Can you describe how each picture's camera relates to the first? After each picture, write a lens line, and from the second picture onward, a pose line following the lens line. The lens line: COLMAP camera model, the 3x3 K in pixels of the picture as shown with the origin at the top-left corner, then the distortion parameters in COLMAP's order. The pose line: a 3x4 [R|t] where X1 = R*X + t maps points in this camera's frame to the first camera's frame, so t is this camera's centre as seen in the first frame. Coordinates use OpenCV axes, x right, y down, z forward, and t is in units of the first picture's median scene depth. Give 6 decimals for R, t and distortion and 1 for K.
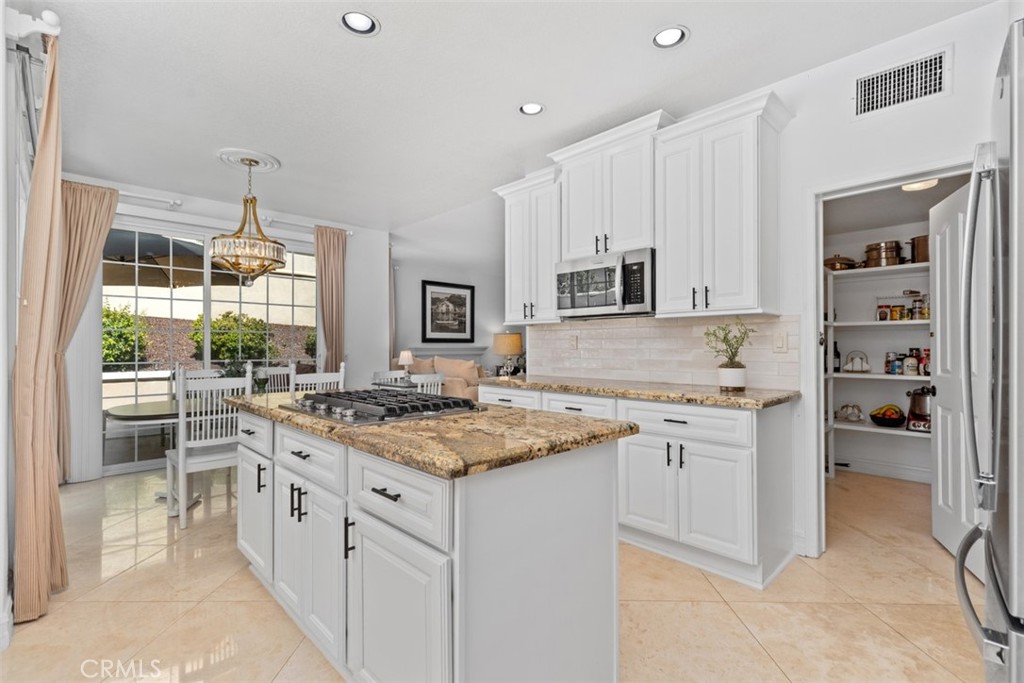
lens RADIAL K [[474.6, 0, 543.2], [0, 474.6, 350.2], [0, 0, 1]] dist [-0.029480, 0.005089]
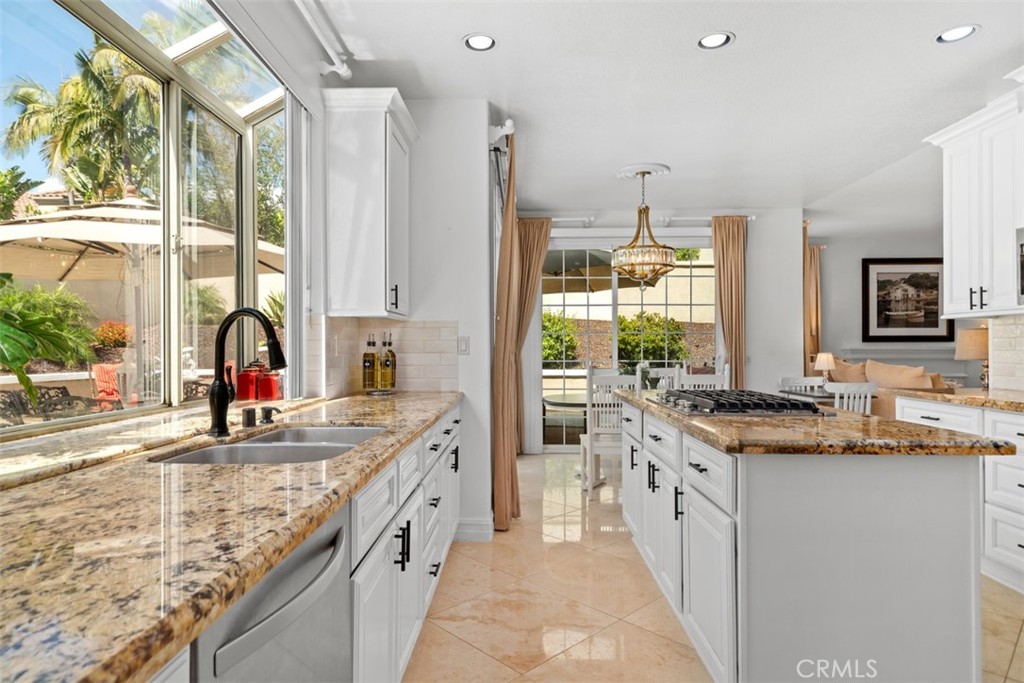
lens RADIAL K [[569.7, 0, 522.6], [0, 569.7, 349.1], [0, 0, 1]] dist [-0.033235, -0.002101]
pose [[0.696980, 0.002727, -0.717085, 0.095448], [-0.005775, 0.999982, -0.001810, 0.000125], [0.717067, 0.005403, 0.696983, -0.084791]]
